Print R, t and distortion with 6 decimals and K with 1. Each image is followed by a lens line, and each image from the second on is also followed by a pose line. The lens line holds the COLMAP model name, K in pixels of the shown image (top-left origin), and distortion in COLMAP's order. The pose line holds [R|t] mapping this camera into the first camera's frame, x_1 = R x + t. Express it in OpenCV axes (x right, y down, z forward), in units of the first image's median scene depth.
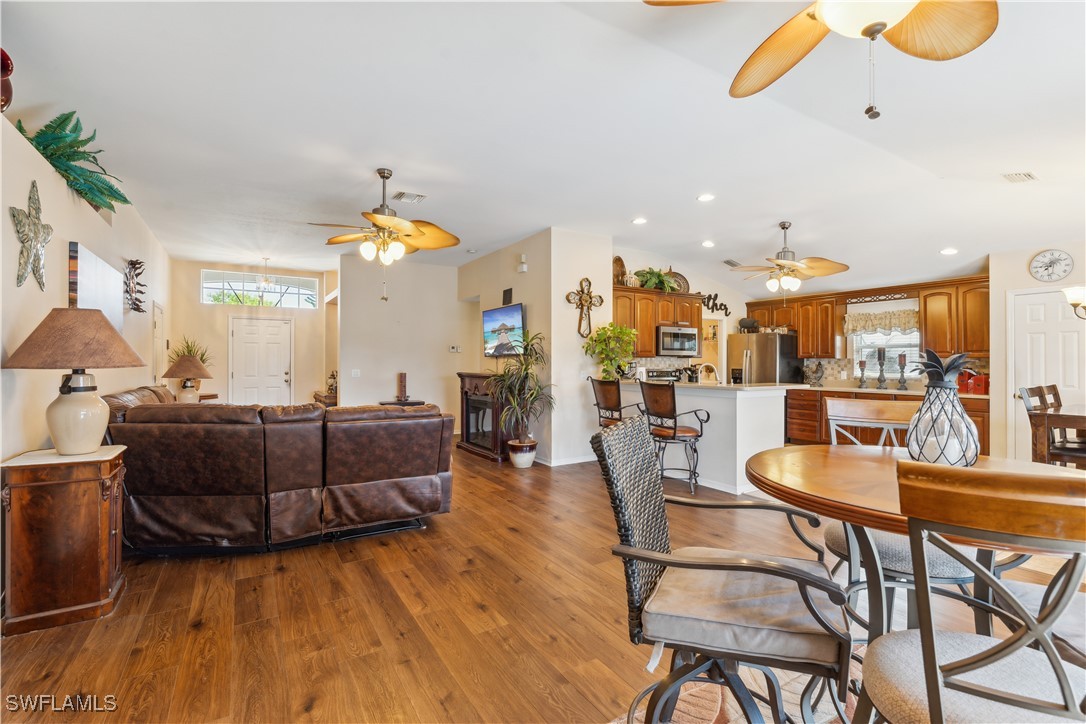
lens RADIAL K [[490.6, 0, 549.0], [0, 490.6, 361.7], [0, 0, 1]] dist [-0.004610, 0.001429]
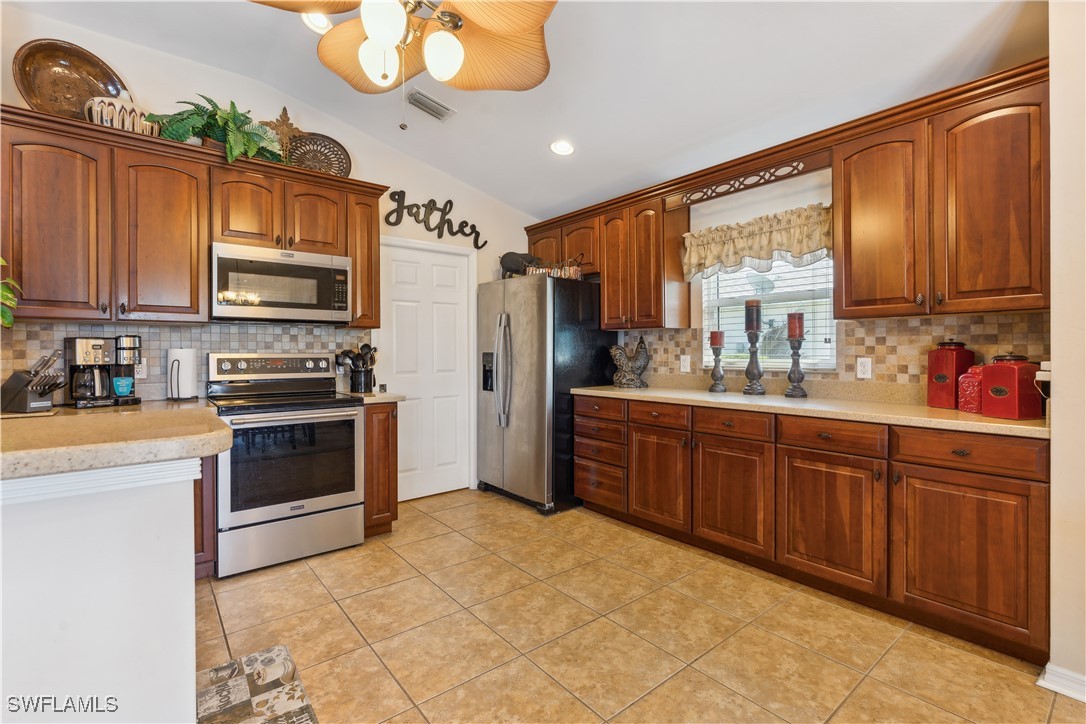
lens RADIAL K [[490.6, 0, 542.2], [0, 490.6, 353.4], [0, 0, 1]] dist [-0.004610, 0.001429]
pose [[0.992064, -0.007608, 0.125503, 0.436560], [0.007008, 0.999962, 0.005225, 0.015280], [-0.125538, -0.004304, 0.992079, 0.587373]]
